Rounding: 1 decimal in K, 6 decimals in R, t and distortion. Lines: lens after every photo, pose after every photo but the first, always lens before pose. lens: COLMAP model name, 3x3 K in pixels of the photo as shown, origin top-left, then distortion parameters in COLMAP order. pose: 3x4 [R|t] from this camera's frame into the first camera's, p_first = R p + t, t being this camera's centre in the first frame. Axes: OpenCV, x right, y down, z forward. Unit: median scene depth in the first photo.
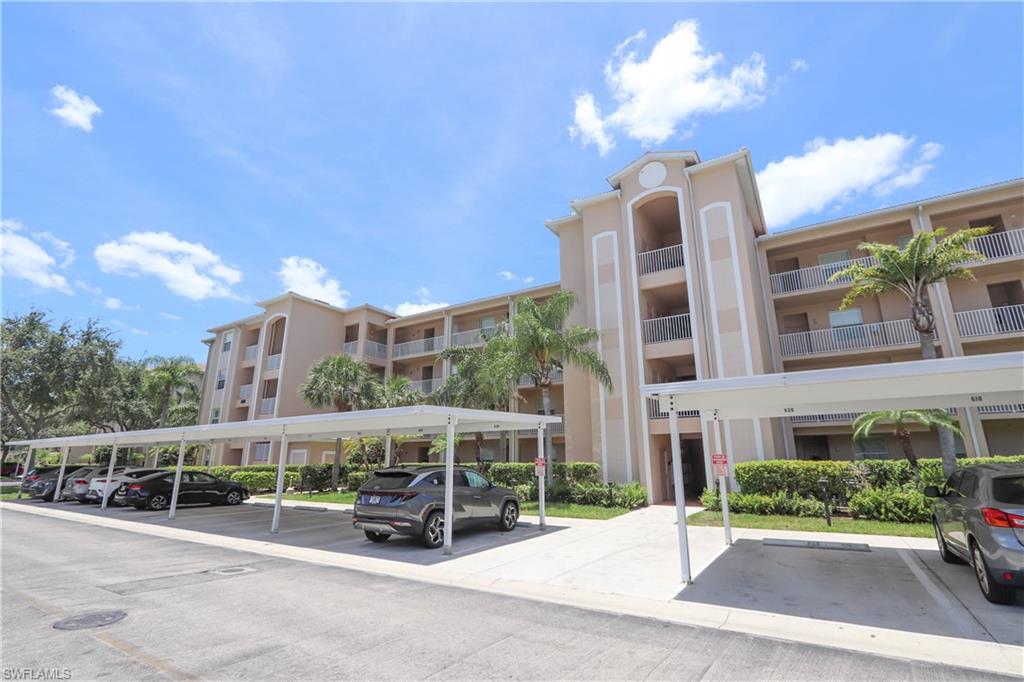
lens RADIAL K [[478.5, 0, 509.6], [0, 478.5, 337.5], [0, 0, 1]] dist [-0.014798, 0.000961]
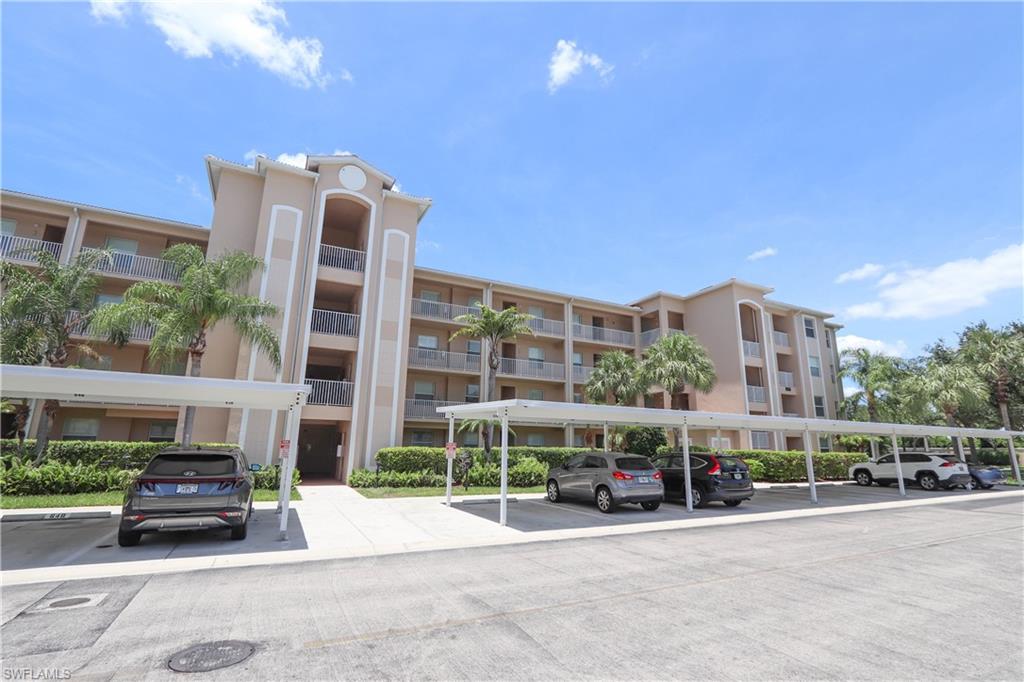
lens RADIAL K [[485.0, 0, 519.0], [0, 485.0, 338.2], [0, 0, 1]] dist [-0.015040, 0.001110]
pose [[0.492185, 0.204309, 0.846174, -0.381767], [-0.236807, 0.966832, -0.095701, 0.021100], [-0.837661, -0.153278, 0.524242, 0.076549]]
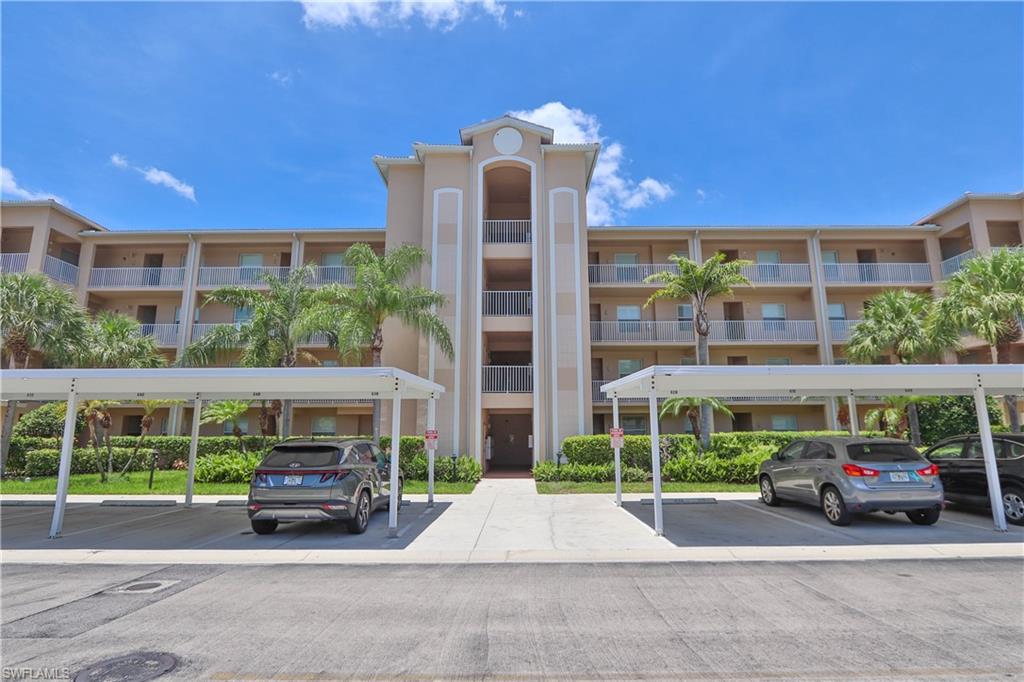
lens RADIAL K [[538.6, 0, 512.0], [0, 538.6, 341.0], [0, 0, 1]] dist [-0.016980, 0.001354]
pose [[0.845289, 0.094031, 0.525970, -0.238974], [-0.134640, 0.990112, 0.039371, 0.013913], [-0.517067, -0.104097, 0.849591, 0.041197]]
